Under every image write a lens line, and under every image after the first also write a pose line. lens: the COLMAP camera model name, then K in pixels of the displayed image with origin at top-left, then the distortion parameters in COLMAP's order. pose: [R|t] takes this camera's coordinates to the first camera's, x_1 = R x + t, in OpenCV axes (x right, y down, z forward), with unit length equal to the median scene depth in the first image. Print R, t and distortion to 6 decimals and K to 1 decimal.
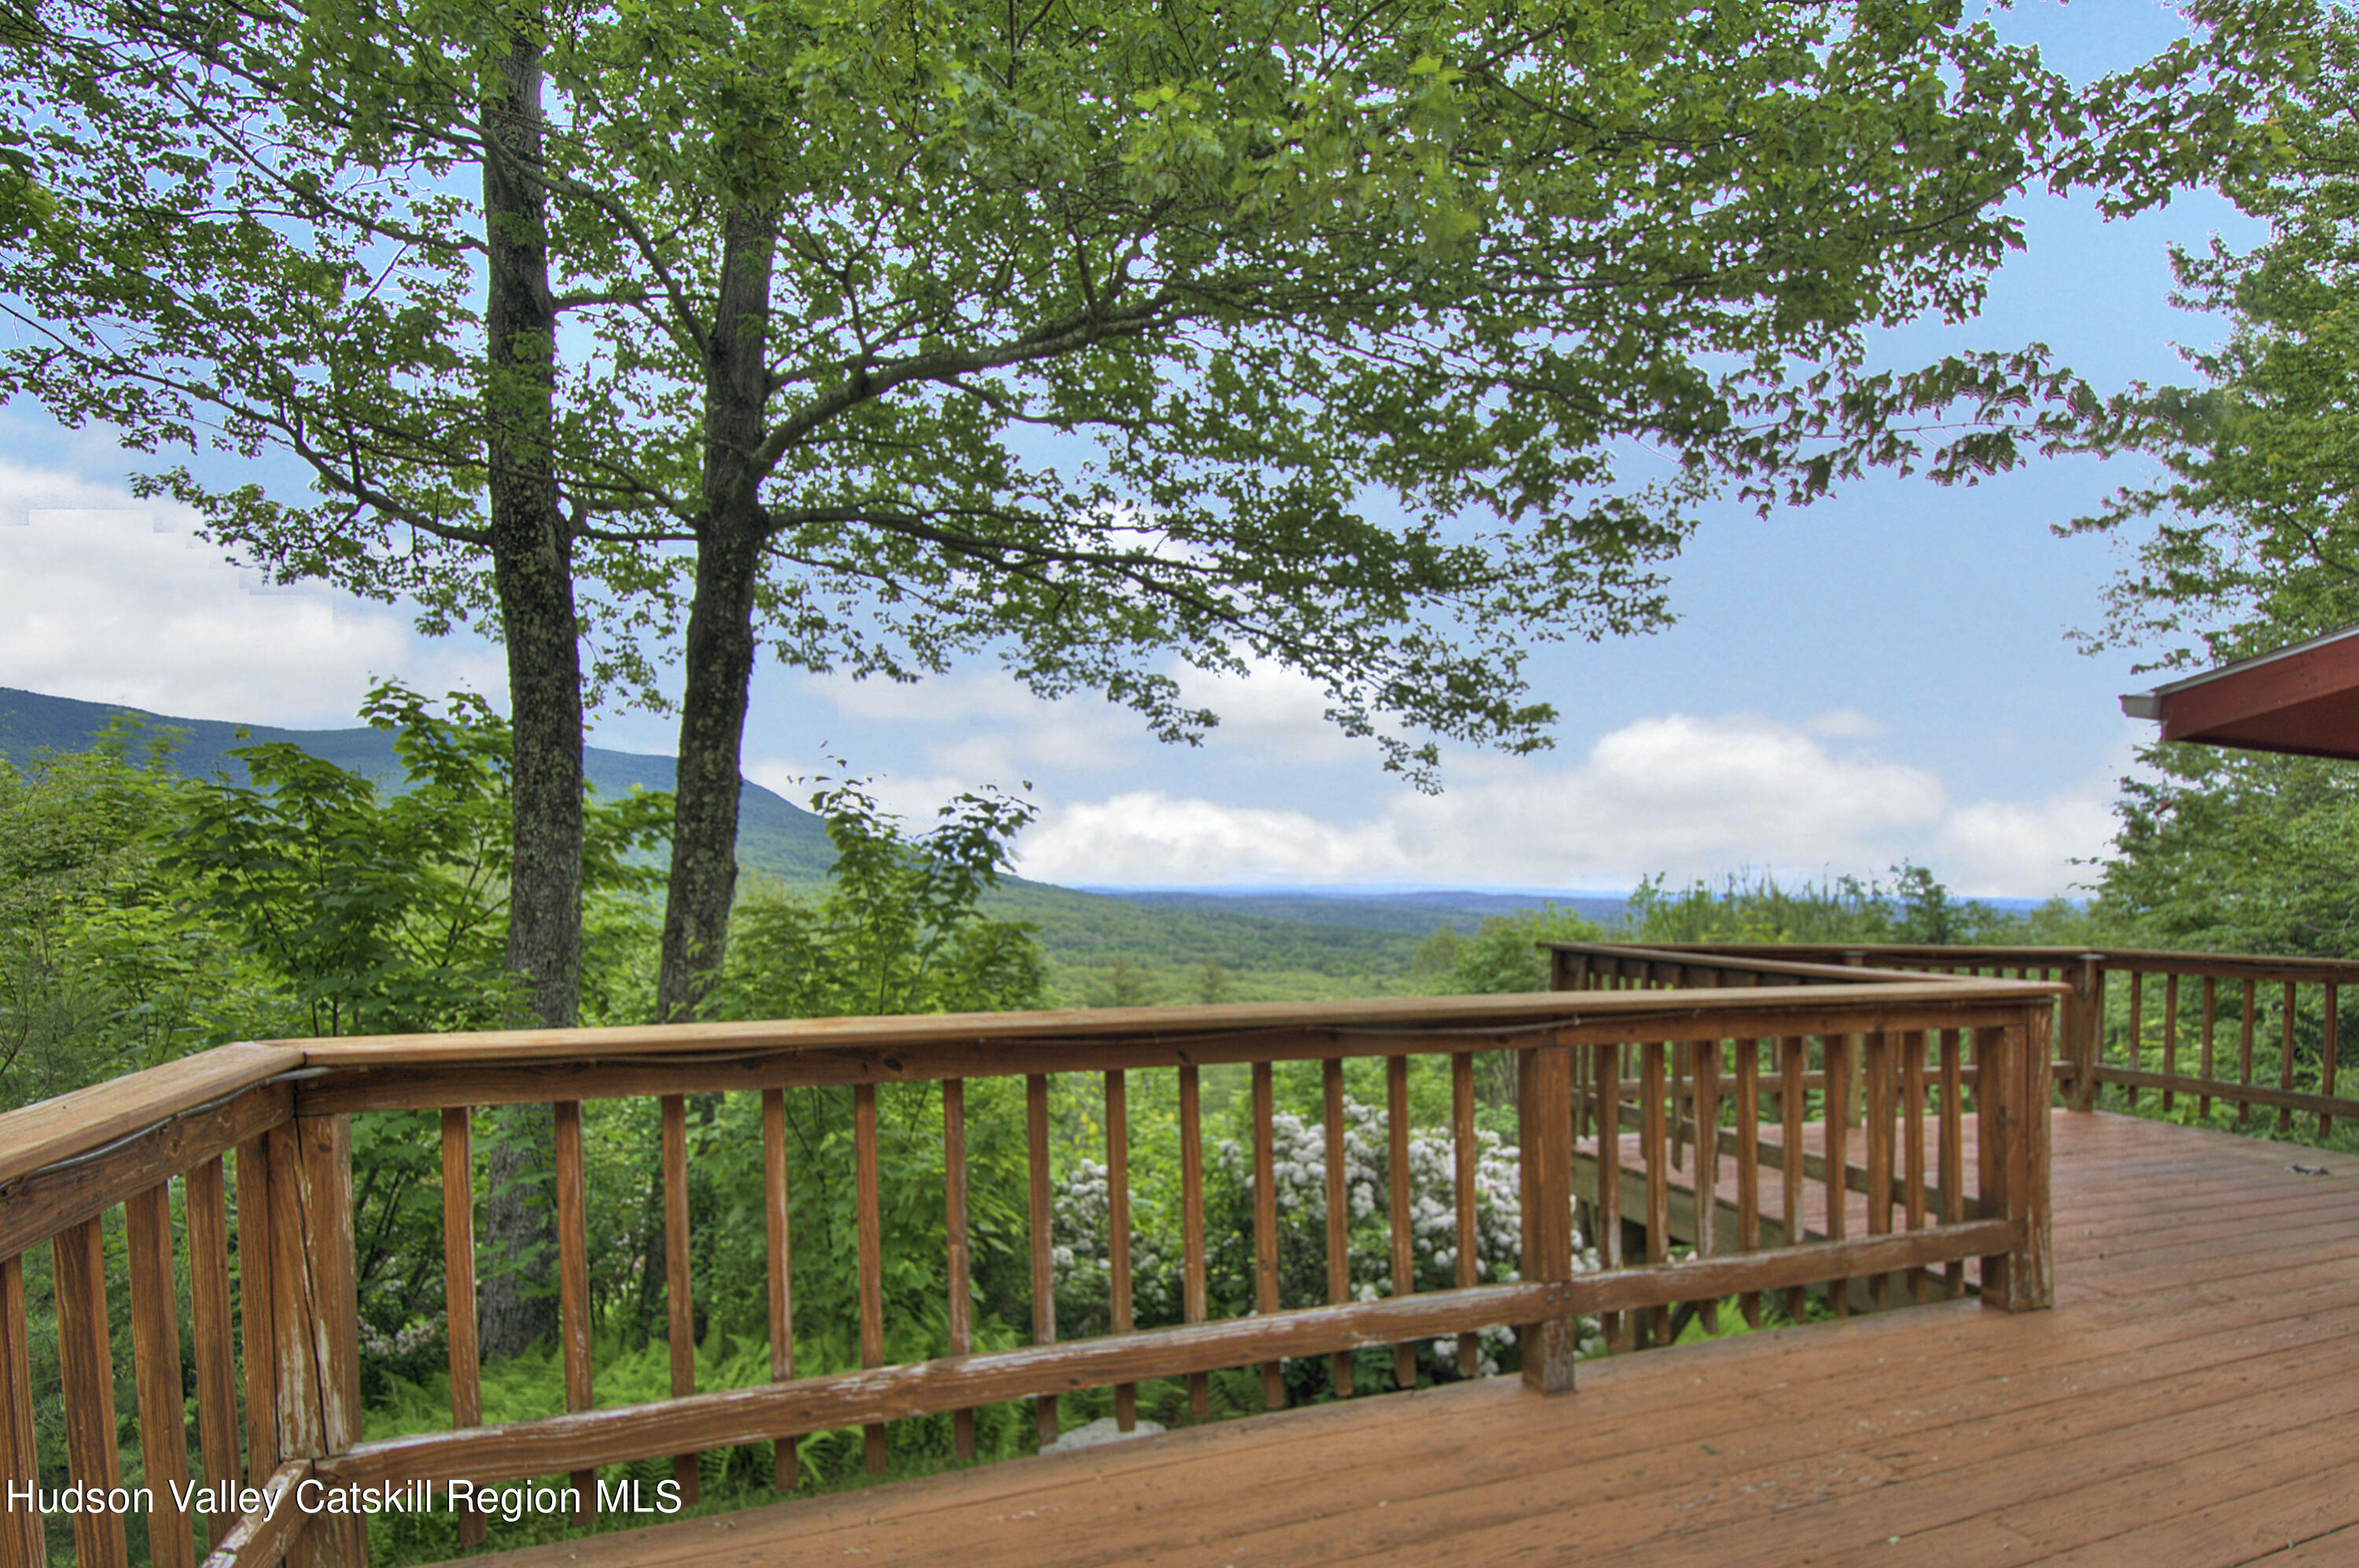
lens RADIAL K [[1117.9, 0, 1264.5], [0, 1117.9, 964.3], [0, 0, 1]] dist [-0.033240, -0.000173]
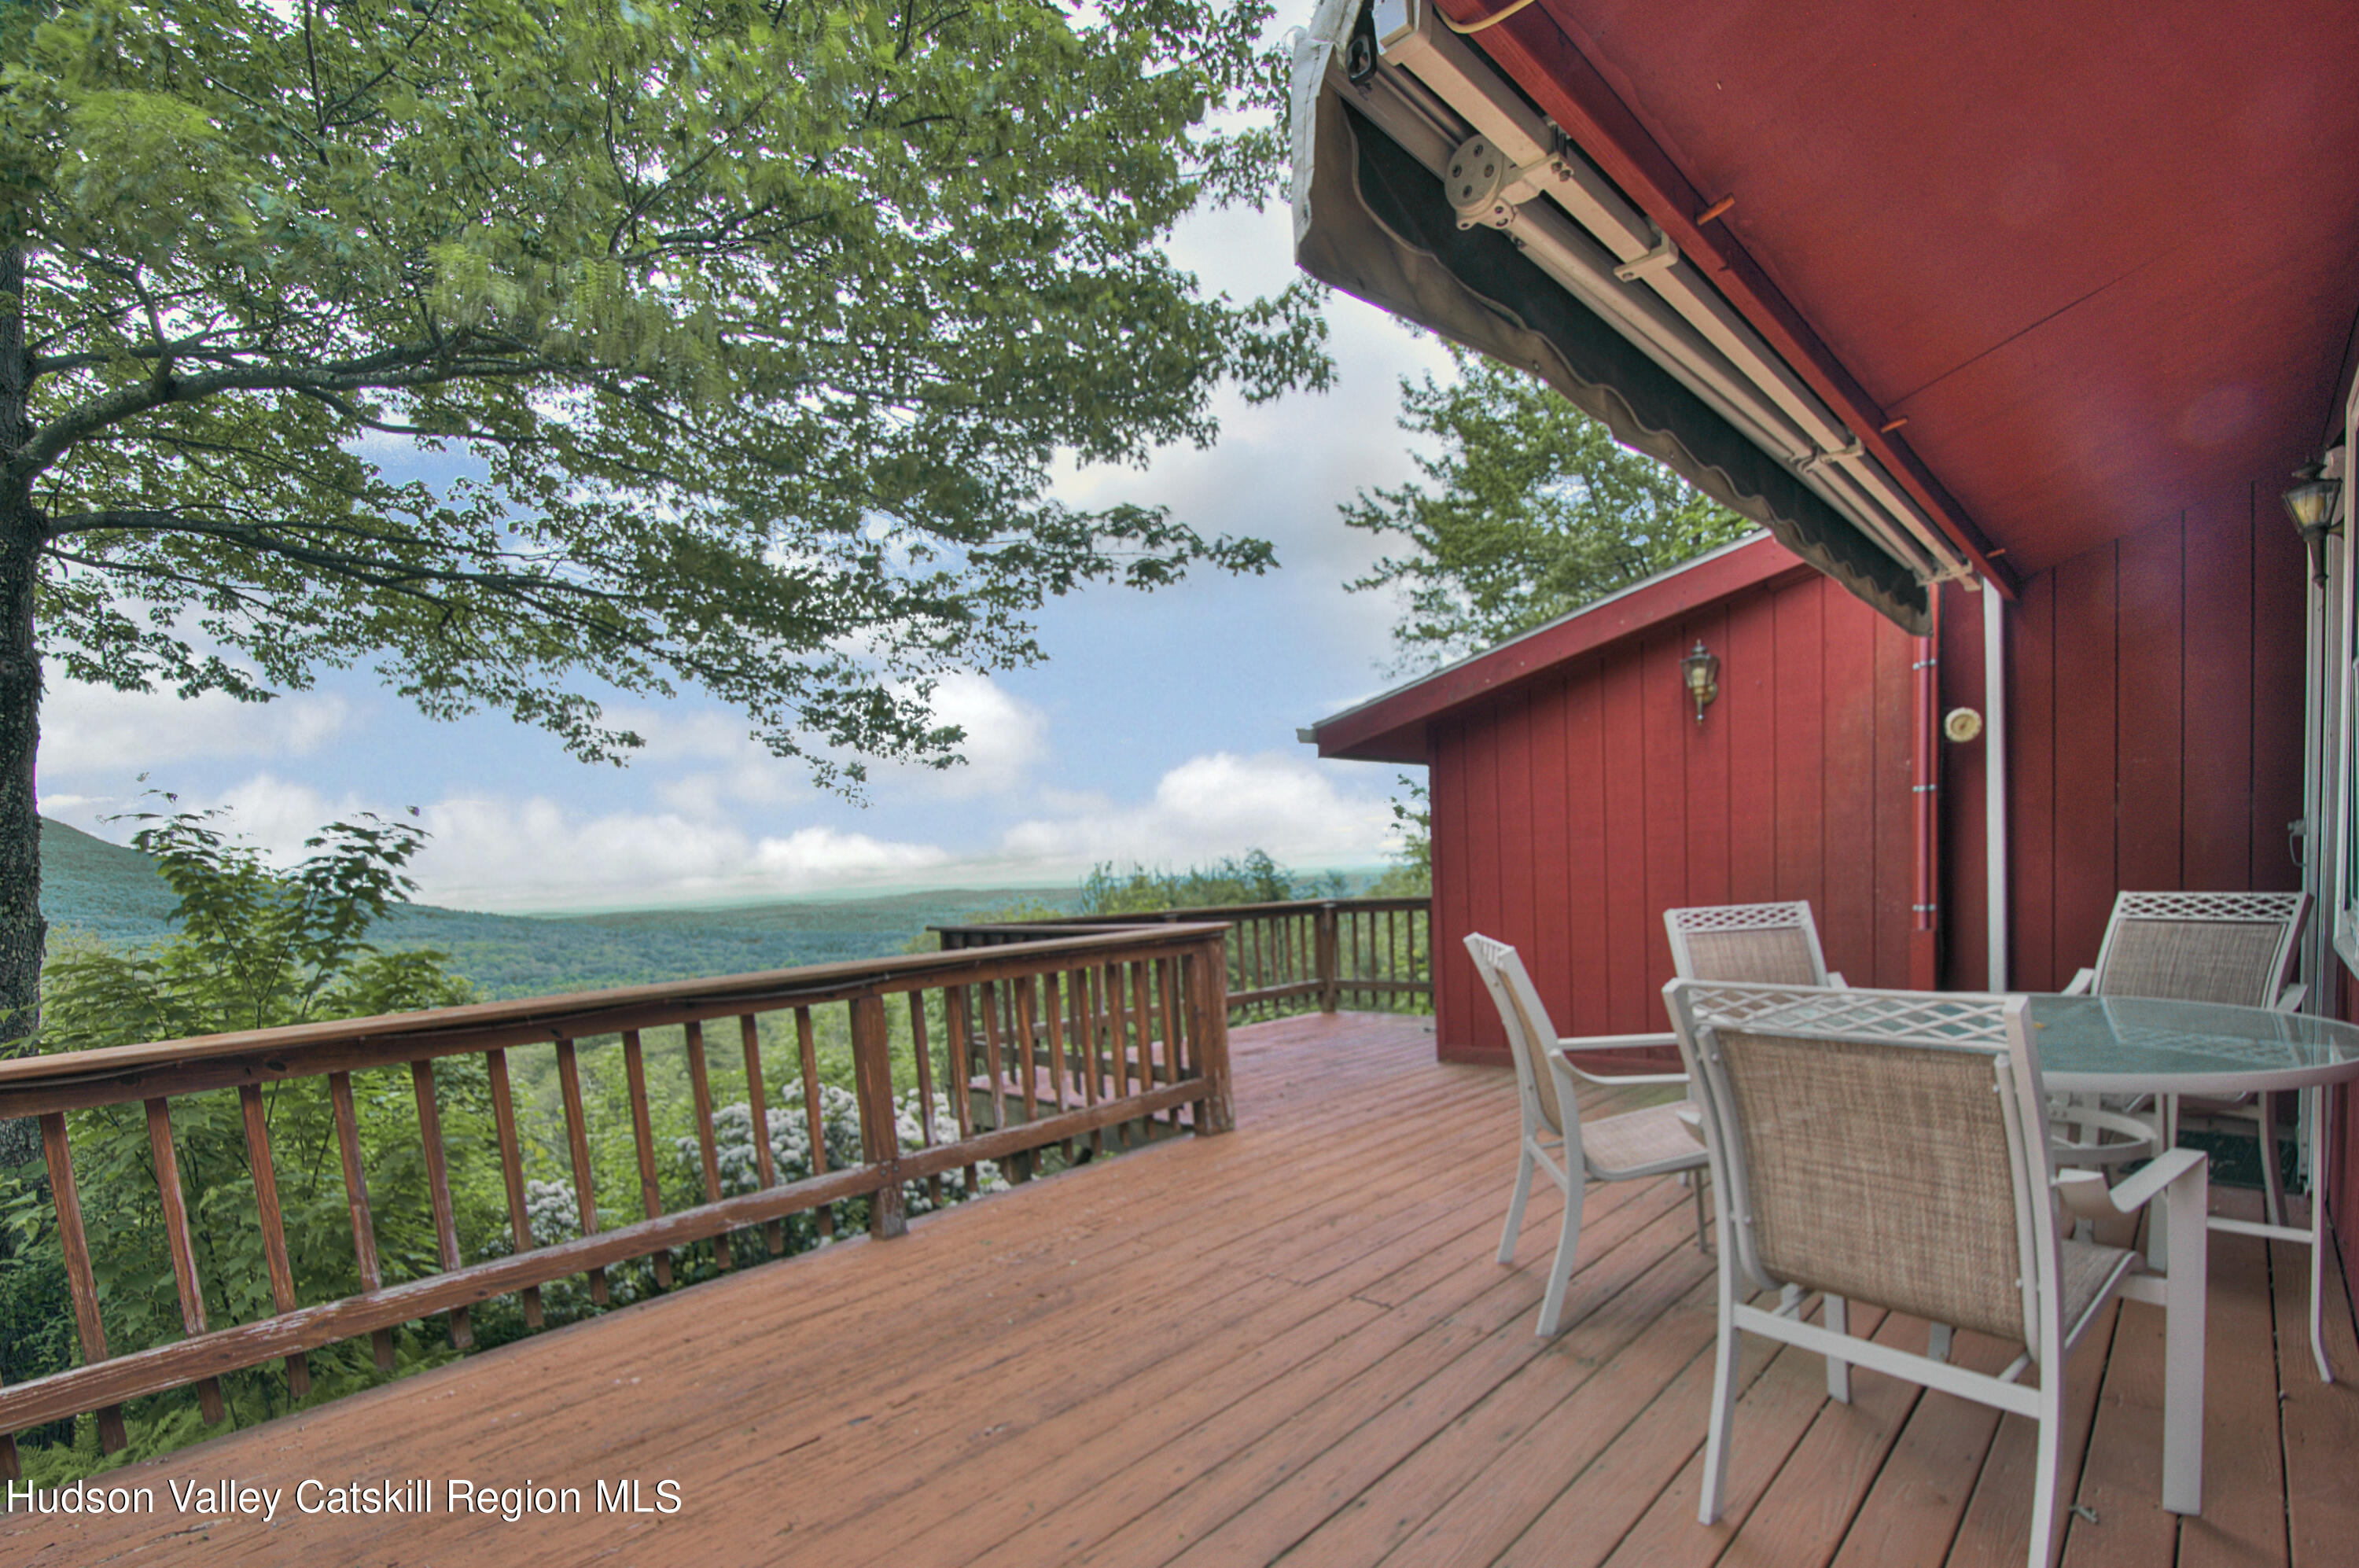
lens RADIAL K [[1095.2, 0, 1239.6], [0, 1095.2, 958.4], [0, 0, 1]] dist [0.018757, -0.024607]
pose [[0.913766, -0.087465, 0.396713, 0.045445], [0.090025, 0.995865, 0.012205, 0.018401], [-0.396140, 0.024561, 0.917861, -0.148728]]
